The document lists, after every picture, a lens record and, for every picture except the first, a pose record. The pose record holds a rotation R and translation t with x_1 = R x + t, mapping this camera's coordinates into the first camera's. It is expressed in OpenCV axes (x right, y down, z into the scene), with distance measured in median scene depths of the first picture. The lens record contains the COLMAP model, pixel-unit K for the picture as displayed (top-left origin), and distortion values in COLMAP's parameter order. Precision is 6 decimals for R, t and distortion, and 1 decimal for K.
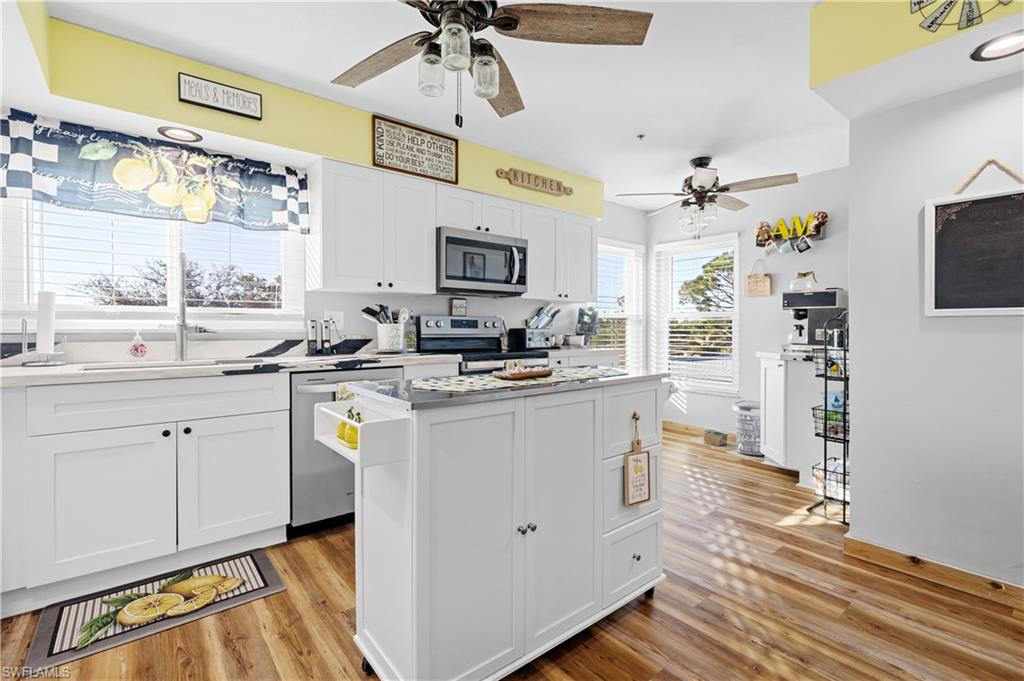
lens RADIAL K [[467.5, 0, 511.5], [0, 467.5, 333.9], [0, 0, 1]] dist [0.002067, 0.000531]
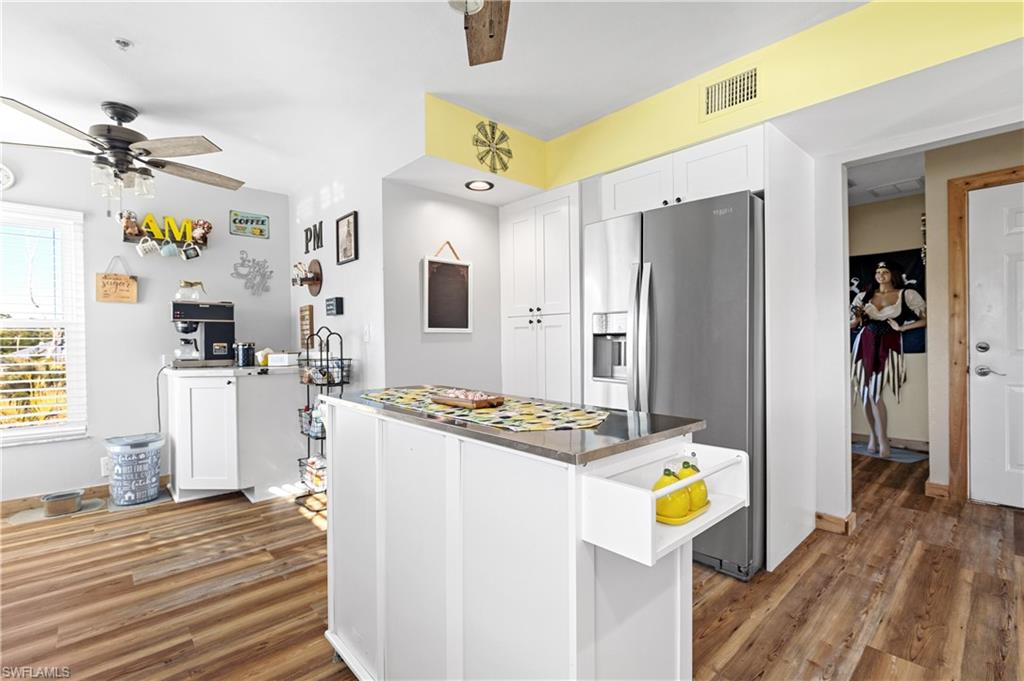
lens RADIAL K [[467.5, 0, 514.6], [0, 467.5, 344.1], [0, 0, 1]] dist [0.002067, 0.000531]
pose [[-0.064361, -0.013468, 0.997836, -0.387697], [0.021970, 0.999647, 0.014909, -0.010093], [-0.997685, 0.022882, -0.064042, 0.494878]]
